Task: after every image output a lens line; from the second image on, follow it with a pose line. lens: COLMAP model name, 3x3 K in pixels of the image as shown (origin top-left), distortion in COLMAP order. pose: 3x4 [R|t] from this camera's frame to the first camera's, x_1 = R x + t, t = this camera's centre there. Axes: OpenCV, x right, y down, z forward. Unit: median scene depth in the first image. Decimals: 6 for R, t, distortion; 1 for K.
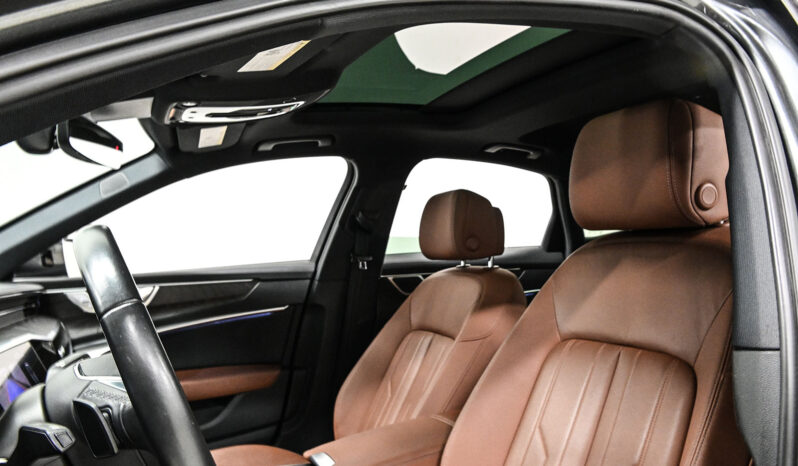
lens RADIAL K [[626.7, 0, 405.1], [0, 626.7, 220.2], [0, 0, 1]] dist [0.006697, -0.009263]
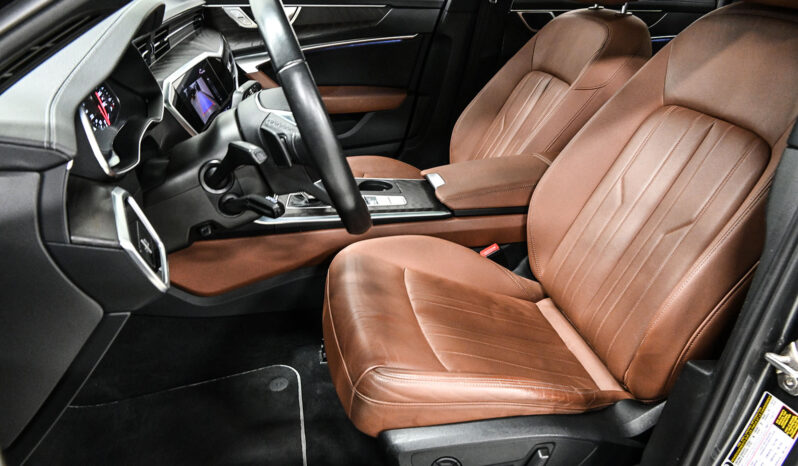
lens RADIAL K [[626.7, 0, 398.1], [0, 626.7, 236.1], [0, 0, 1]] dist [0.006697, -0.009263]
pose [[0.974010, 0.143838, -0.174974, 0.017908], [-0.048867, 0.887740, 0.457744, -0.051242], [0.221172, -0.437296, 0.871696, -0.087644]]
